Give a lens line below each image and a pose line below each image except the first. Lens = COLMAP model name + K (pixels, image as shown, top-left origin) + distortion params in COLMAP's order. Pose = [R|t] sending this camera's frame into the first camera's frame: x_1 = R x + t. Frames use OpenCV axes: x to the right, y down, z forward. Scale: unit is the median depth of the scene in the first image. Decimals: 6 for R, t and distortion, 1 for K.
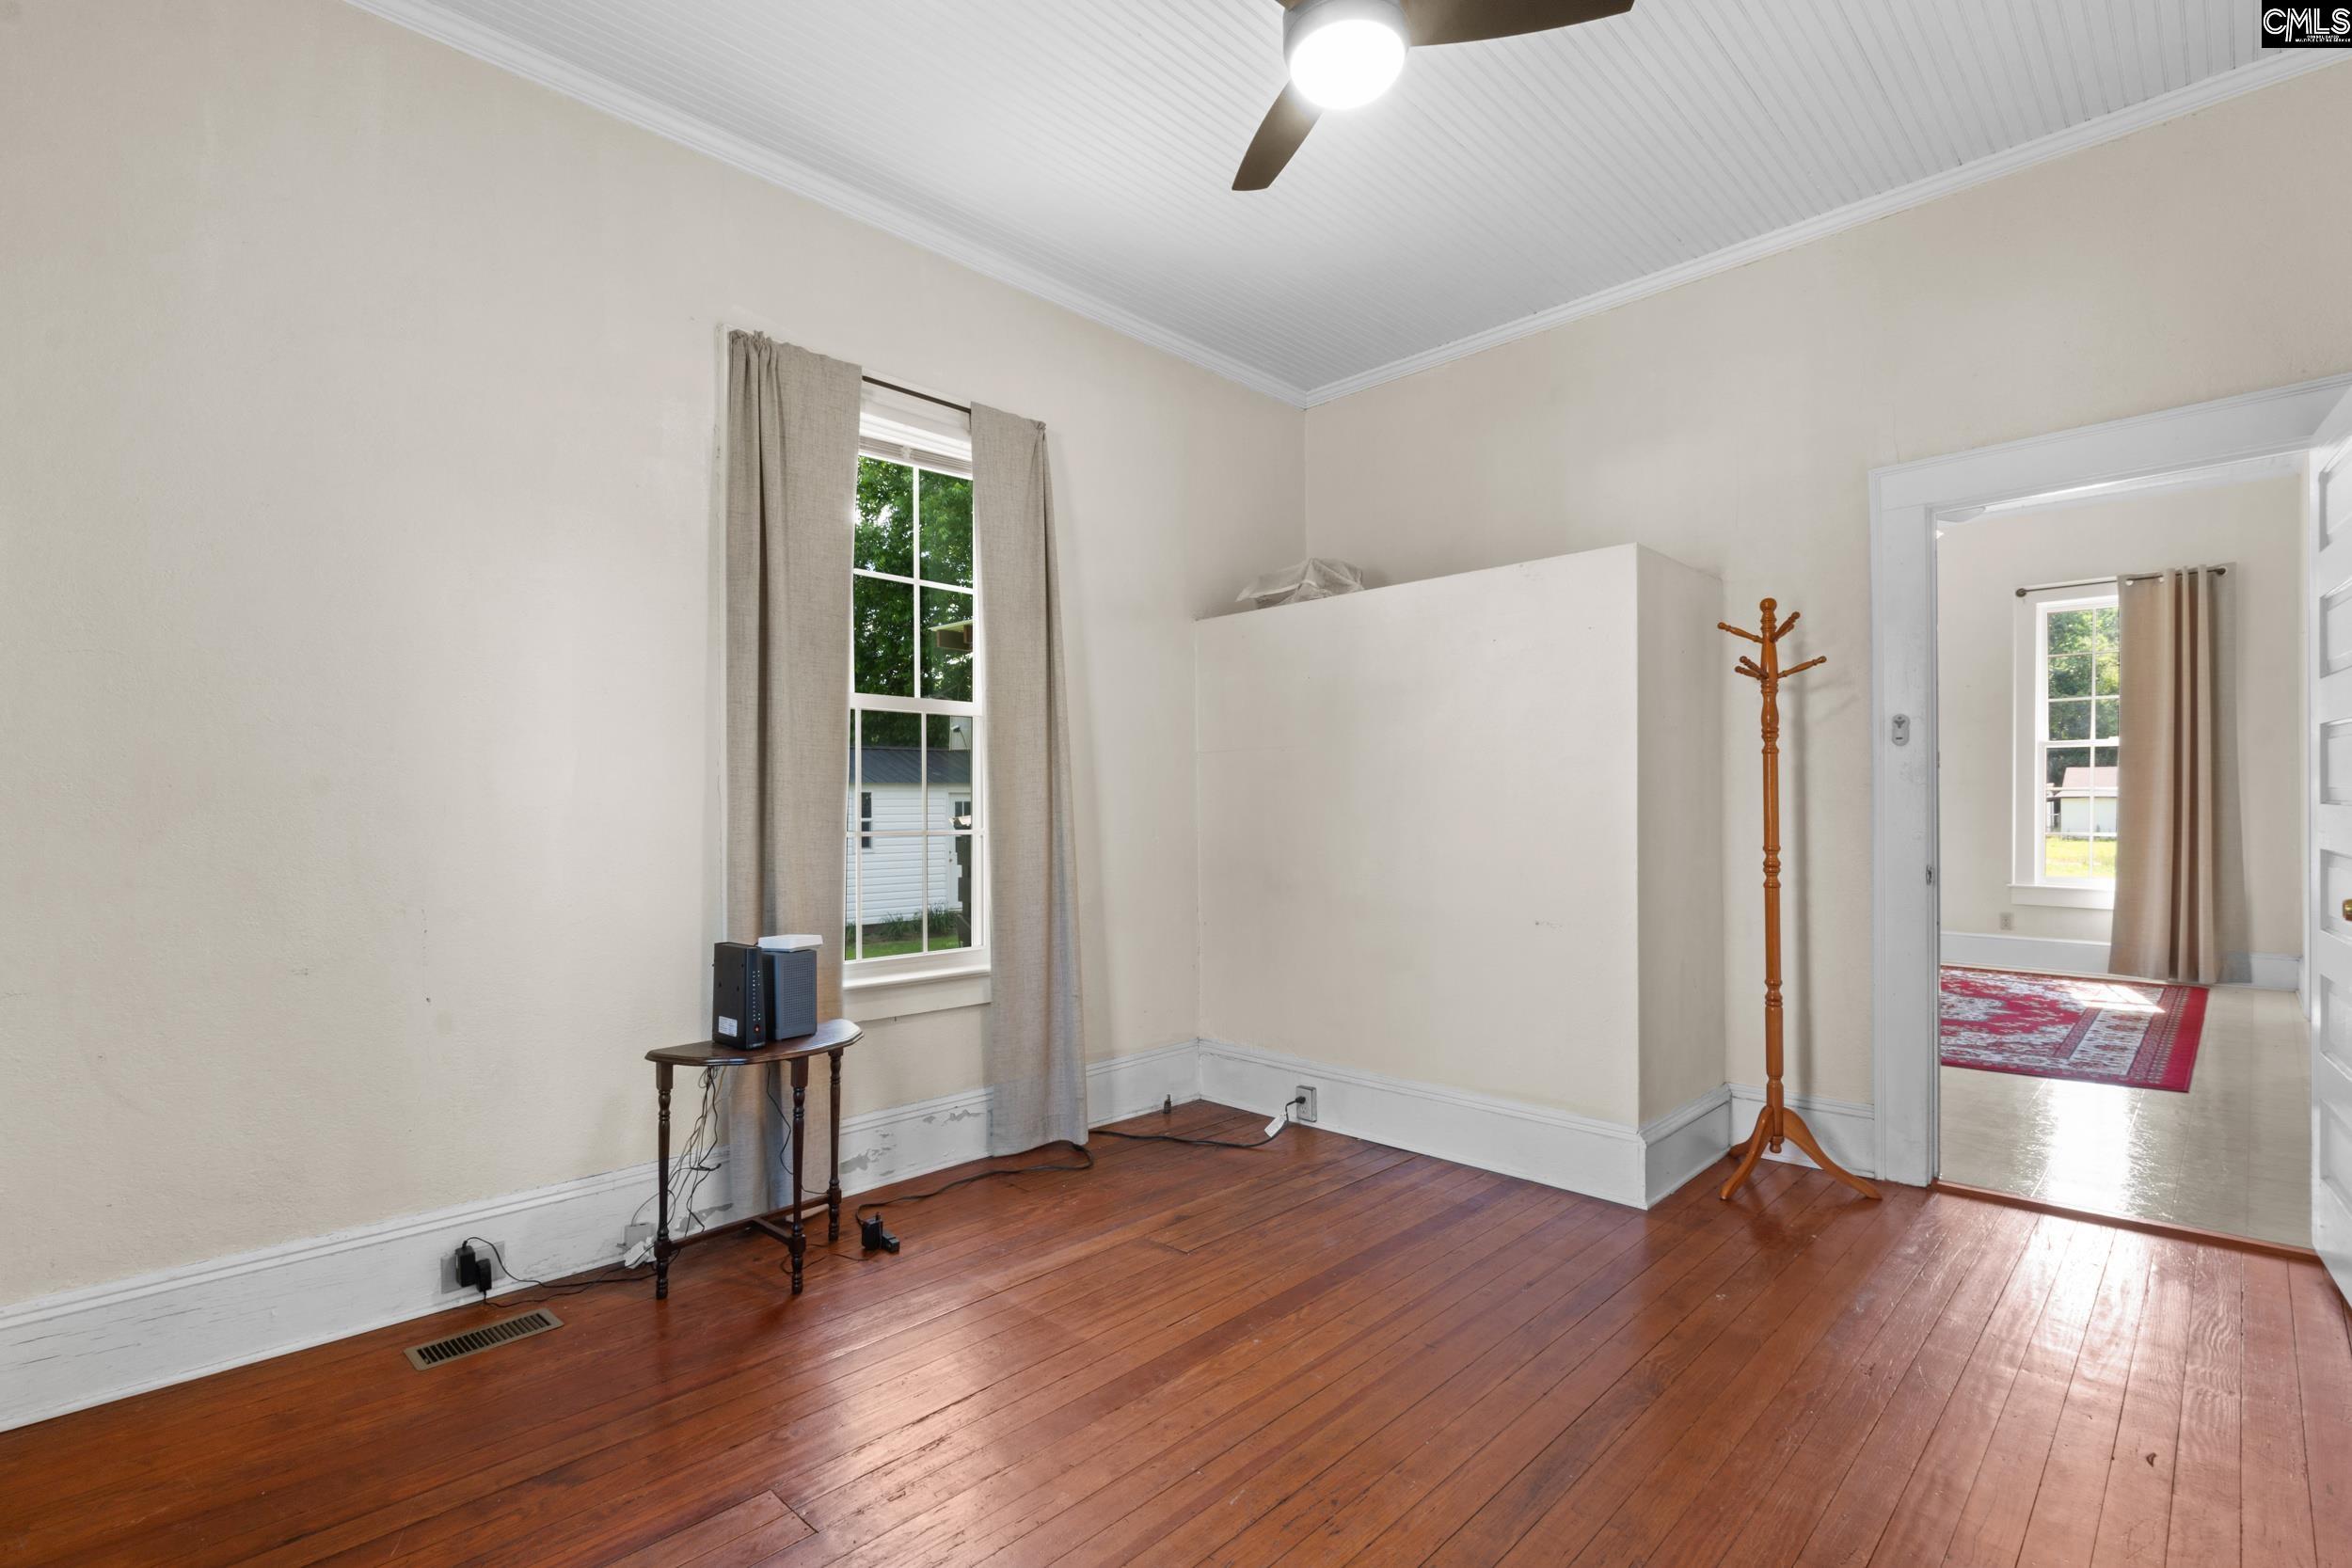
lens RADIAL K [[1079.5, 0, 1177.9], [0, 1079.5, 800.7], [0, 0, 1]] dist [-0.002511, -0.000513]
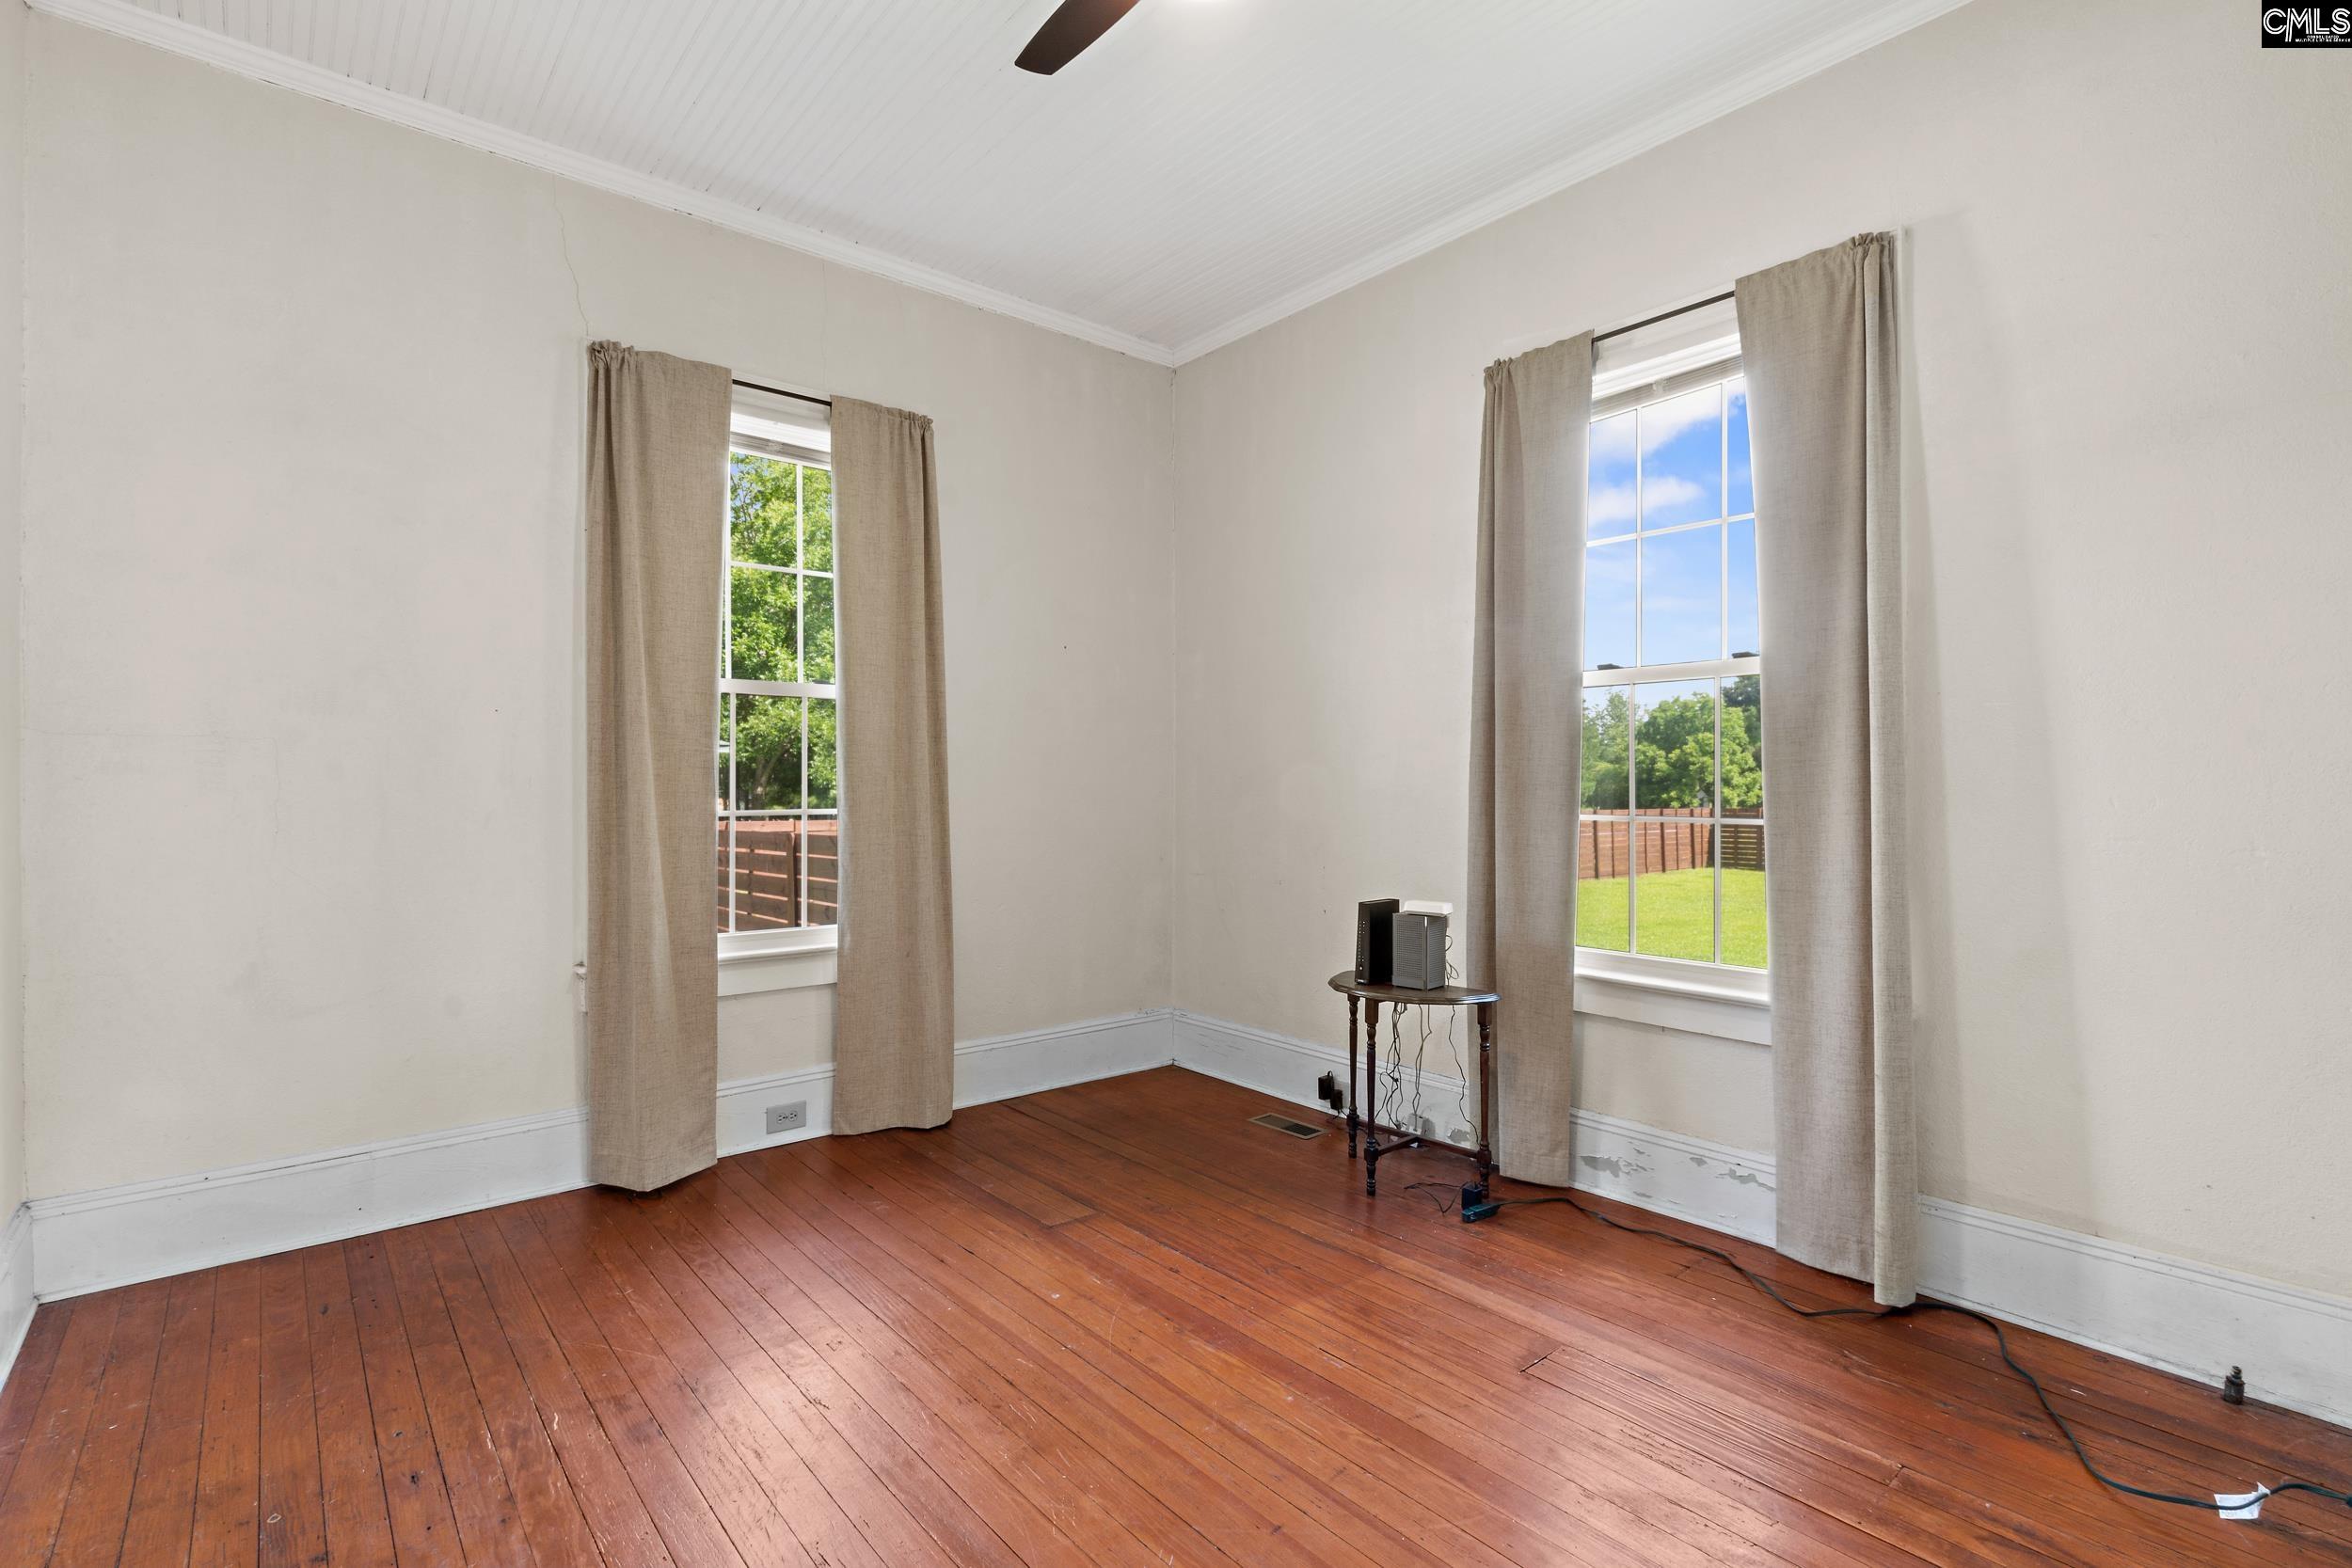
lens RADIAL K [[1088.3, 0, 1161.5], [0, 1088.3, 777.5], [0, 0, 1]] dist [-0.003914, -0.000307]
pose [[-0.108892, -0.009448, -0.994009, 0.718299], [0.006080, 0.999930, -0.010170, 0.002662], [0.994035, -0.007151, -0.108827, 0.739020]]
